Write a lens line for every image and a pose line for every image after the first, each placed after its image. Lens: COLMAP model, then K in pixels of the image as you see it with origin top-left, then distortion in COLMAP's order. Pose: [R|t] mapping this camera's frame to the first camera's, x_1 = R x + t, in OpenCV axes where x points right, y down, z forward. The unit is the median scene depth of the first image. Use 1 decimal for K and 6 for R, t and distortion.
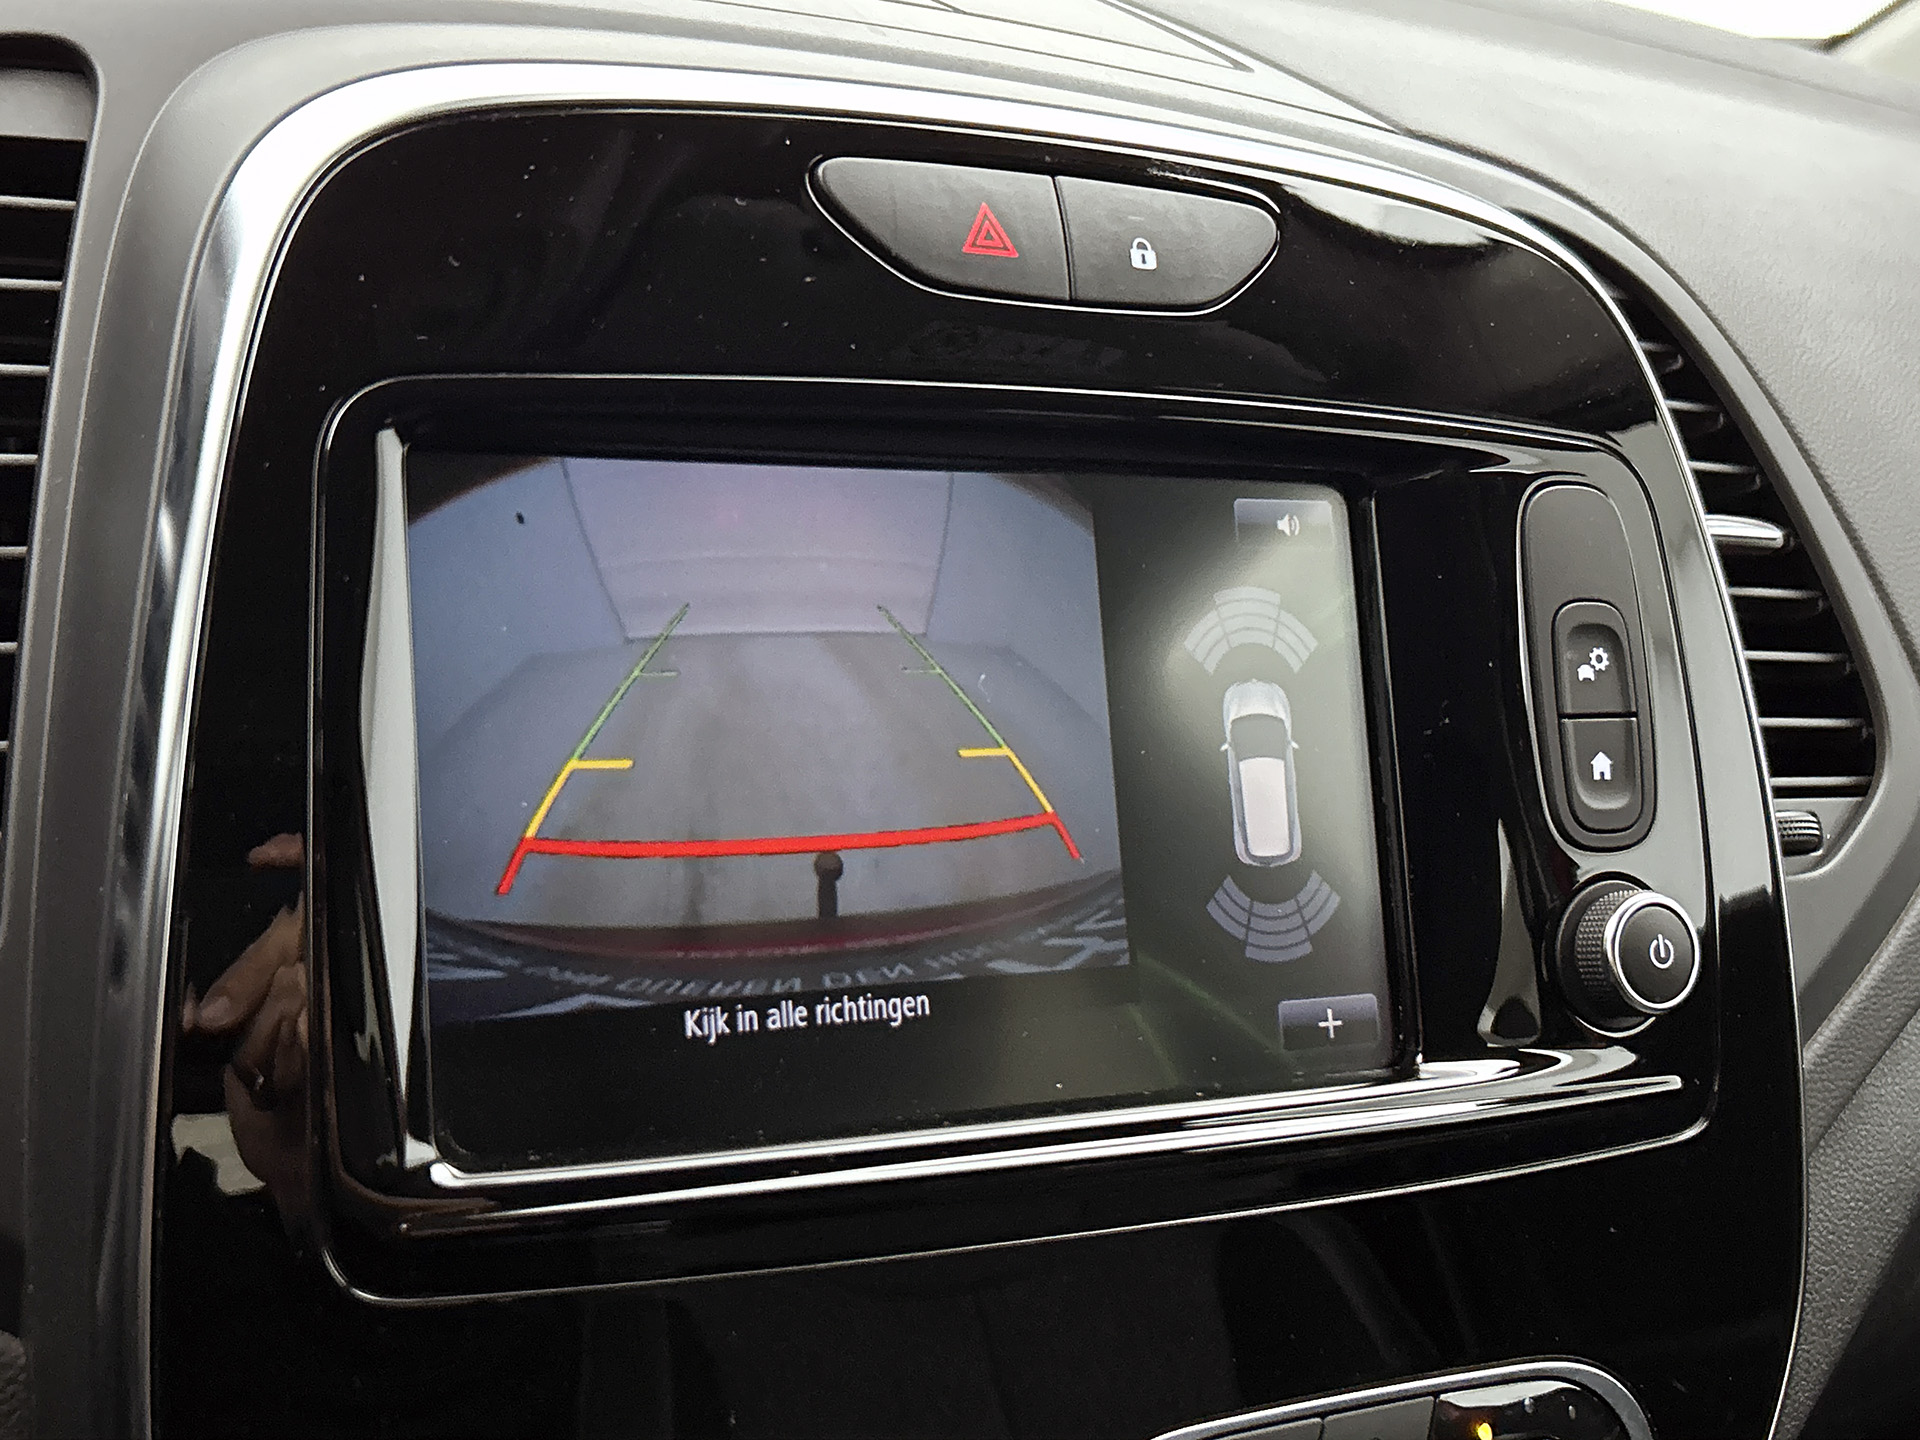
lens RADIAL K [[2344.6, 0, 947.0], [0, 2344.6, 740.3], [0, 0, 1]] dist [0.027259, 0.000000]
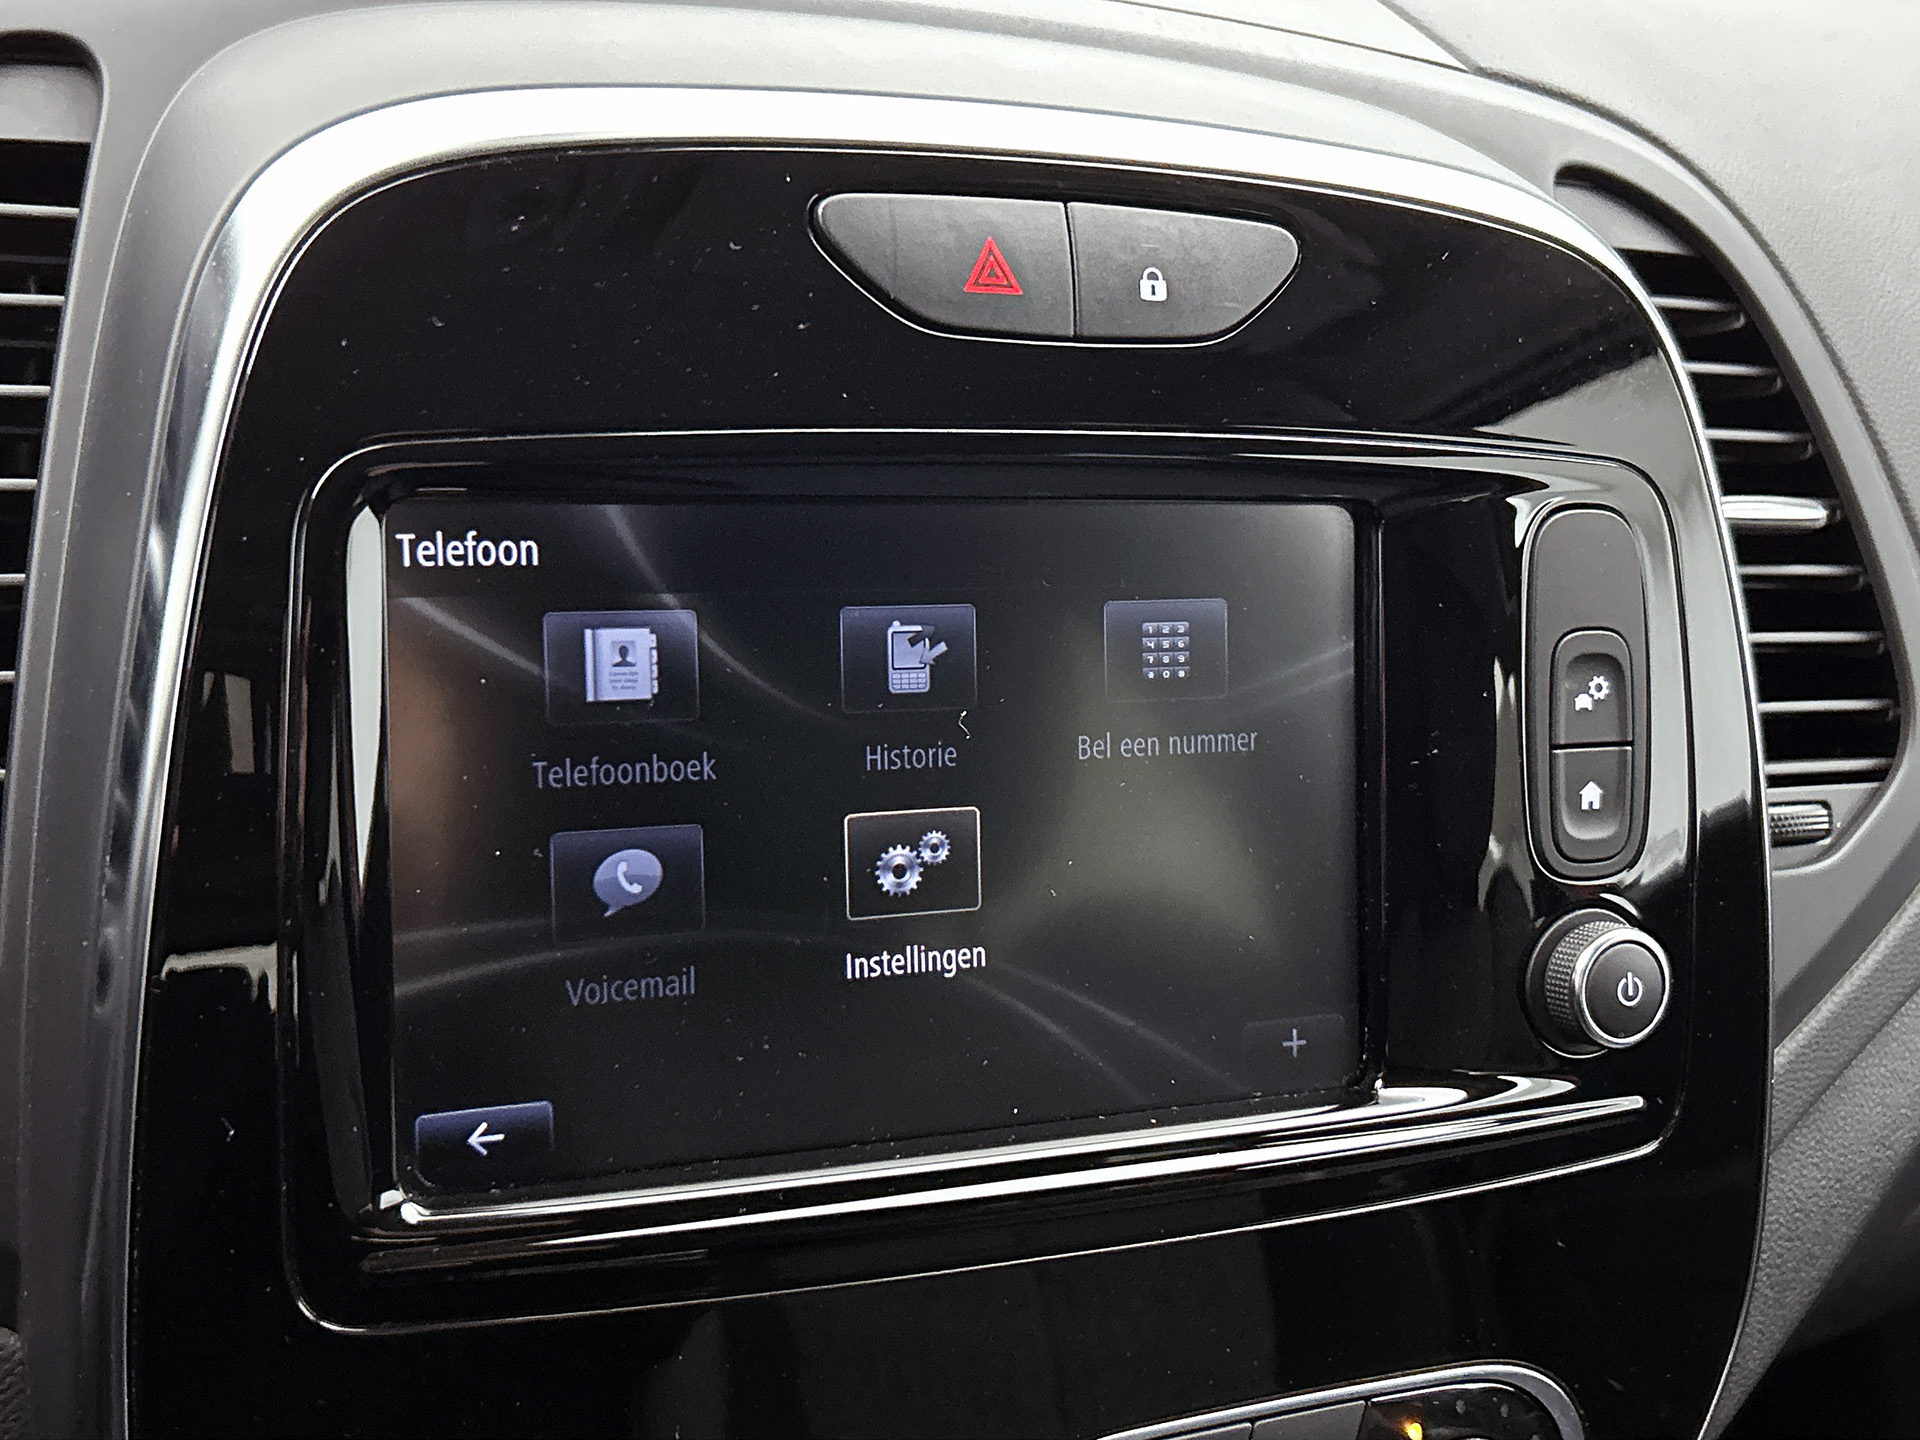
lens RADIAL K [[2344.6, 0, 957.9], [0, 2344.6, 721.3], [0, 0, 1]] dist [0.027259, 0.000000]
pose [[0.997405, 0.056116, -0.045108, 0.055094], [-0.049040, 0.988211, 0.145030, -0.160739], [0.052715, -0.142441, 0.988399, -0.001508]]
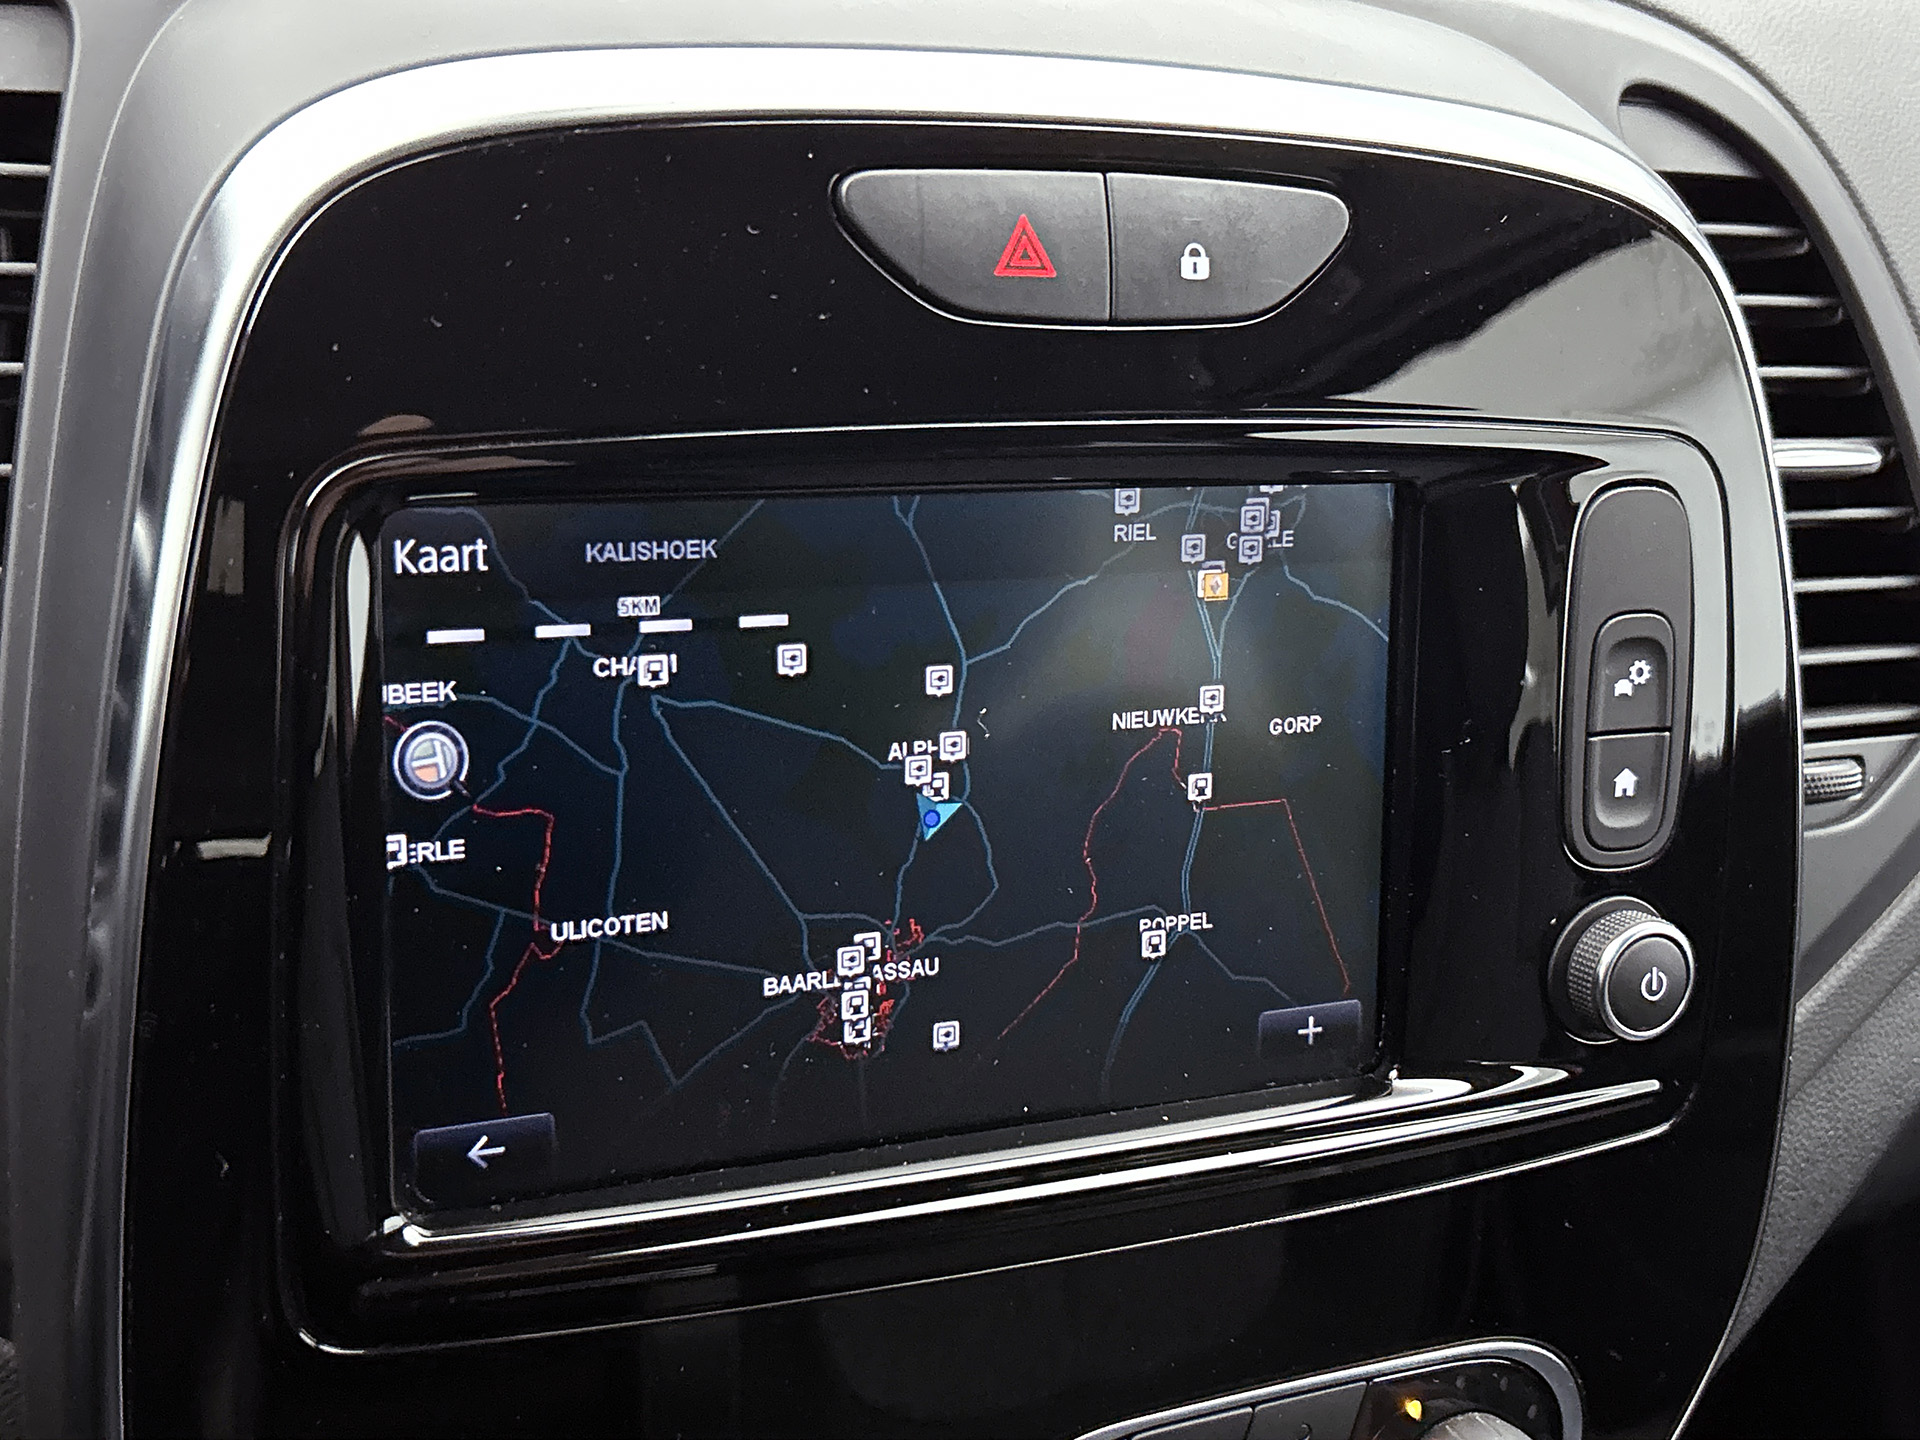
lens RADIAL K [[2344.6, 0, 961.5], [0, 2344.6, 712.0], [0, 0, 1]] dist [0.027259, 0.000000]
pose [[0.995866, 0.084030, -0.034507, 0.037629], [-0.072446, 0.963859, 0.256374, -0.259761], [0.054803, -0.252814, 0.965961, 0.054171]]
